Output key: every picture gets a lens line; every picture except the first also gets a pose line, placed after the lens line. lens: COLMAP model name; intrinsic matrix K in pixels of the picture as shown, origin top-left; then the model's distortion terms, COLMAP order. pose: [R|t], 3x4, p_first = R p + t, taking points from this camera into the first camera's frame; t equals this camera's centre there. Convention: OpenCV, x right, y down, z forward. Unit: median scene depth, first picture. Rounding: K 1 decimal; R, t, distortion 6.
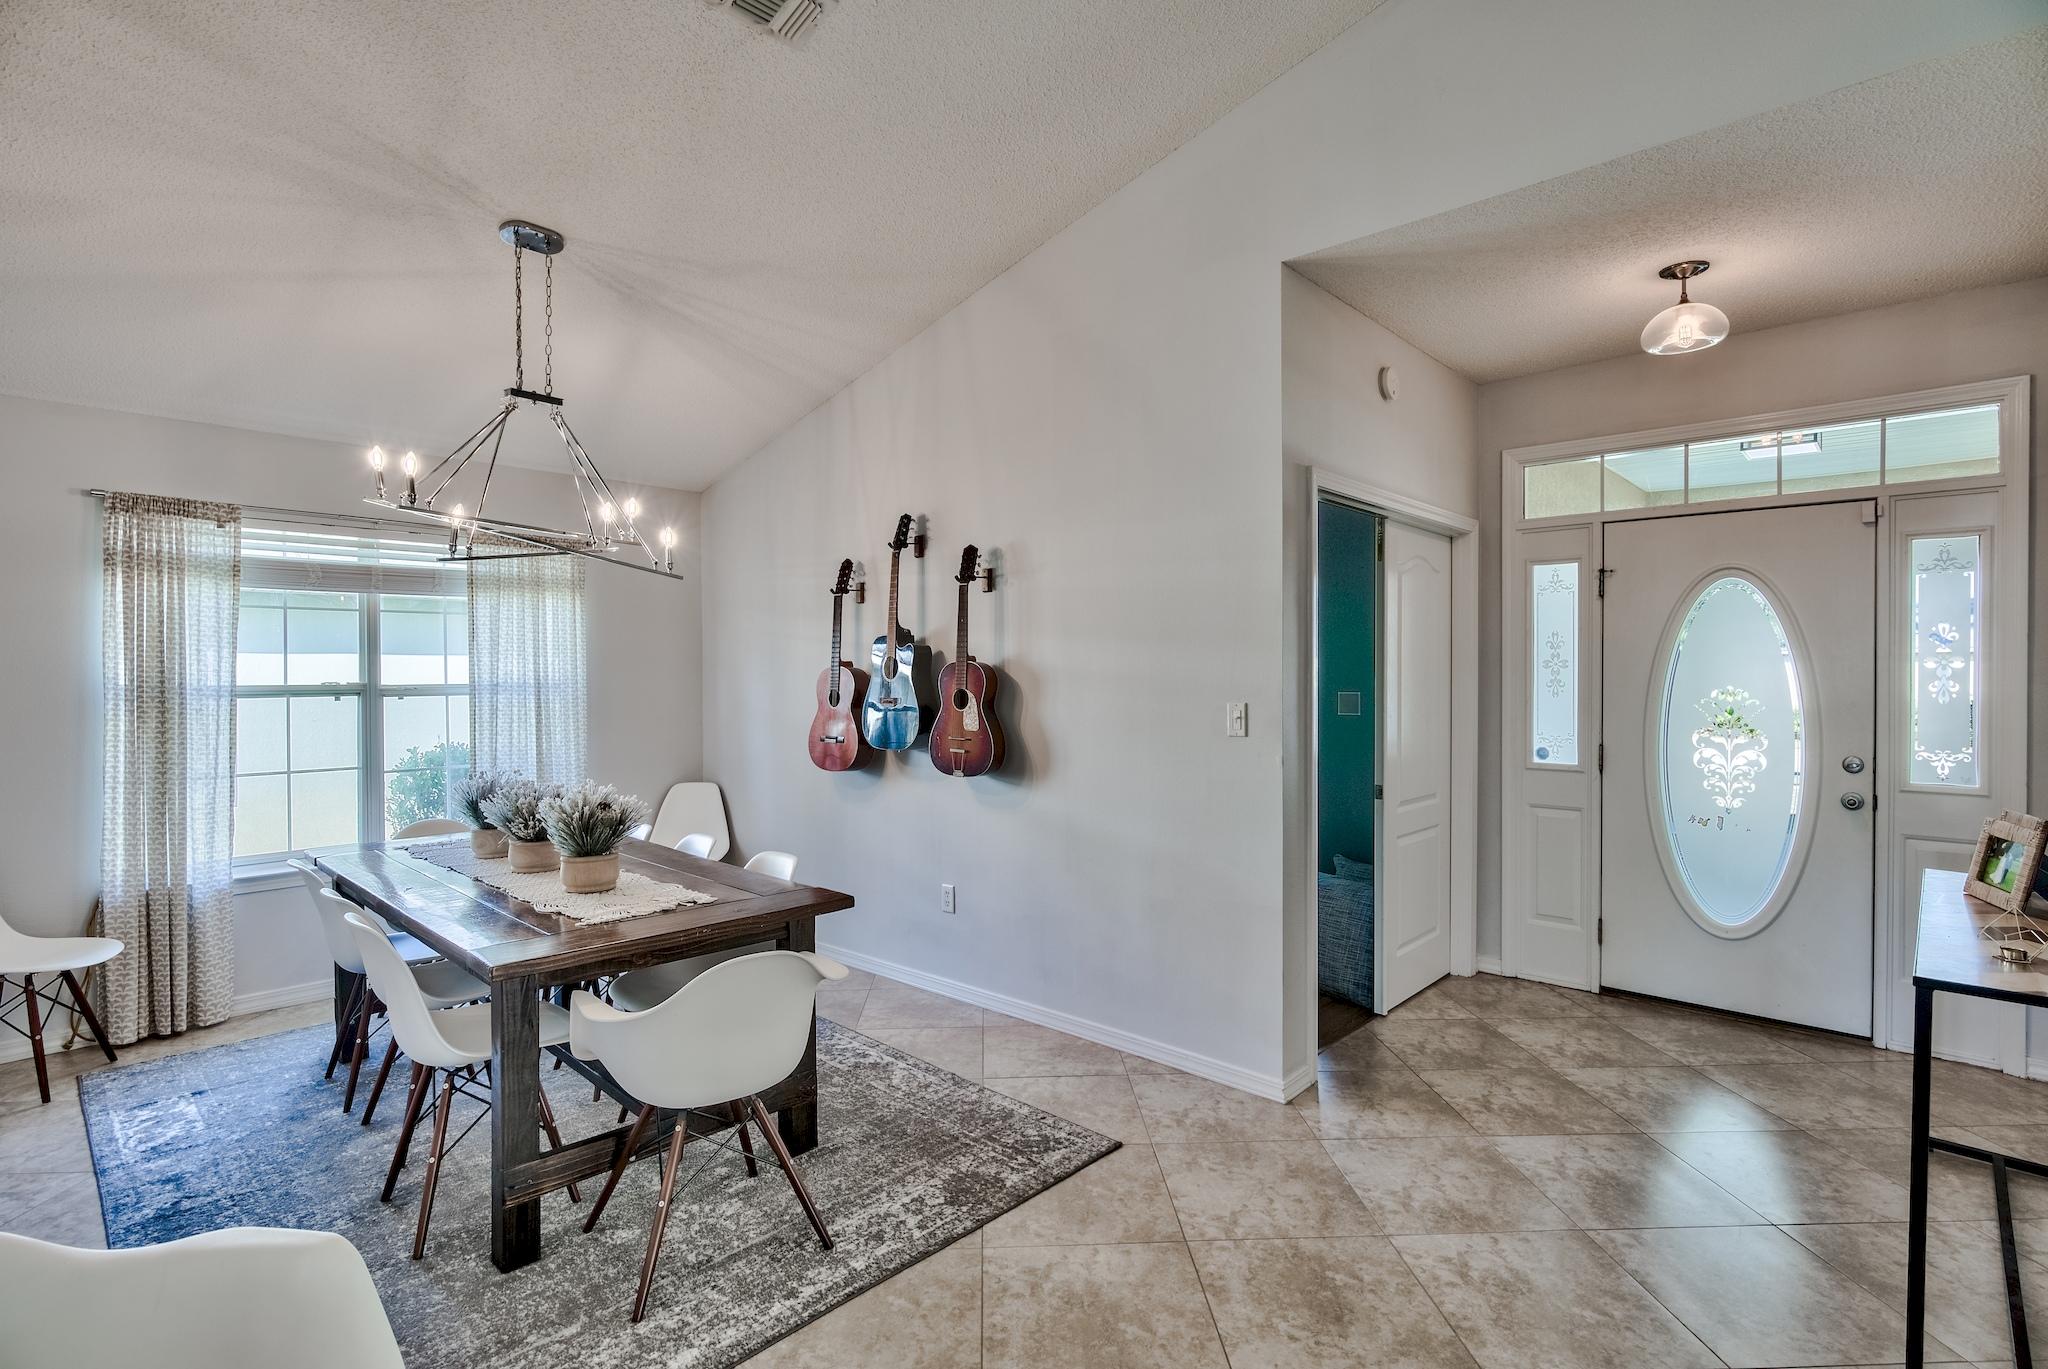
lens RADIAL K [[1003.4, 0, 1024.0], [0, 1003.4, 684.5], [0, 0, 1]] dist [-0.017368, 0.001426]
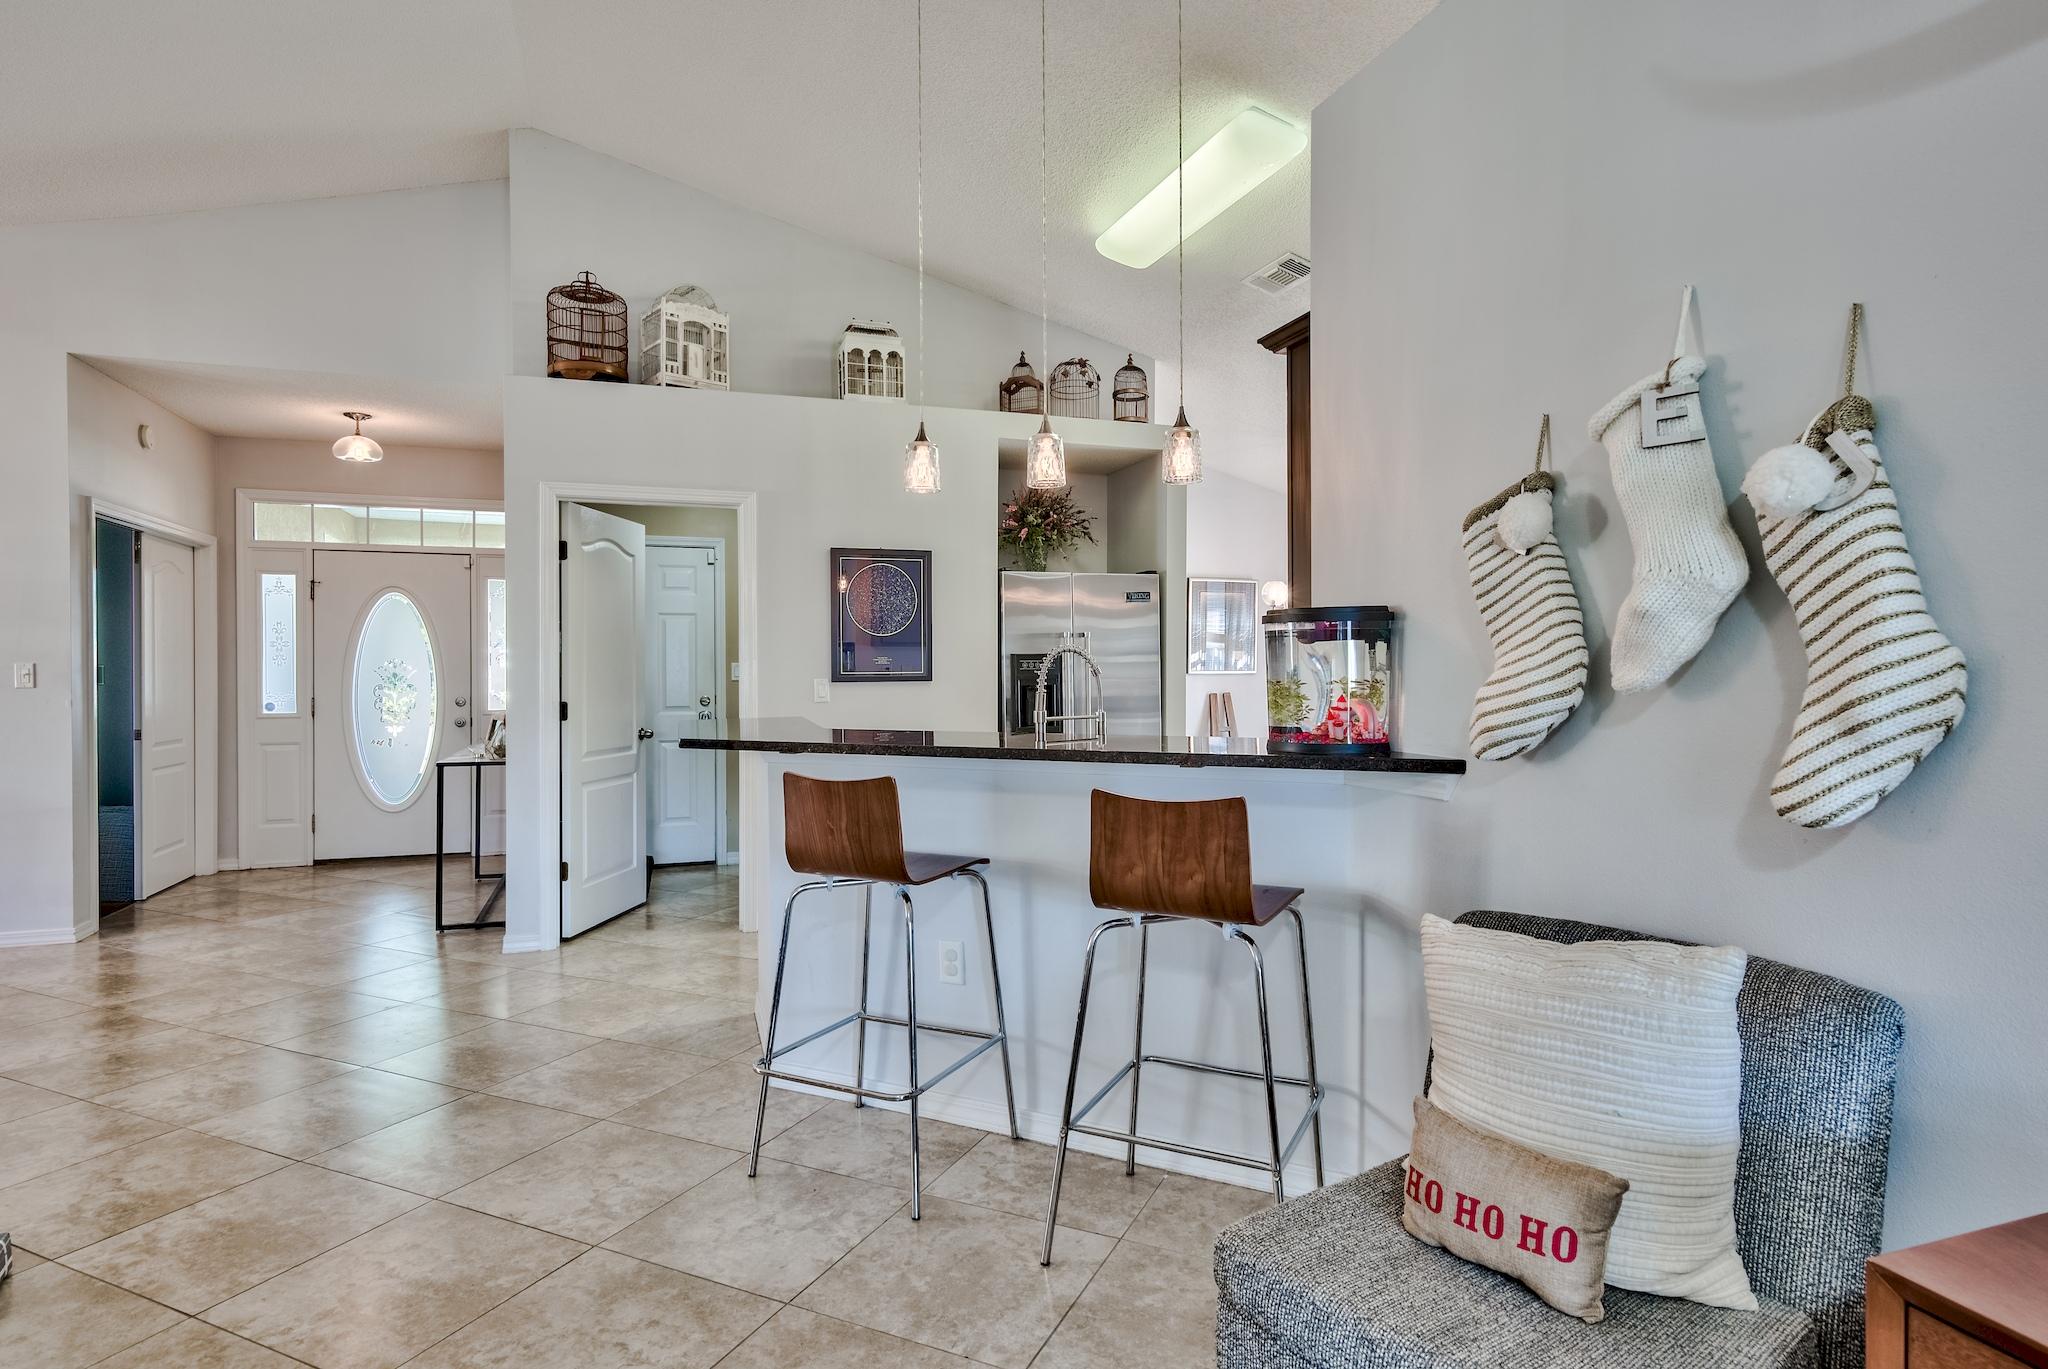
lens RADIAL K [[1081.7, 0, 1021.3], [0, 1081.7, 673.8], [0, 0, 1]] dist [0.003515, 0.001680]
pose [[0.464390, -0.001643, 0.885629, -0.378728], [0.013636, 0.999893, -0.005295, 0.048460], [-0.885526, 0.014535, 0.464363, -0.717504]]
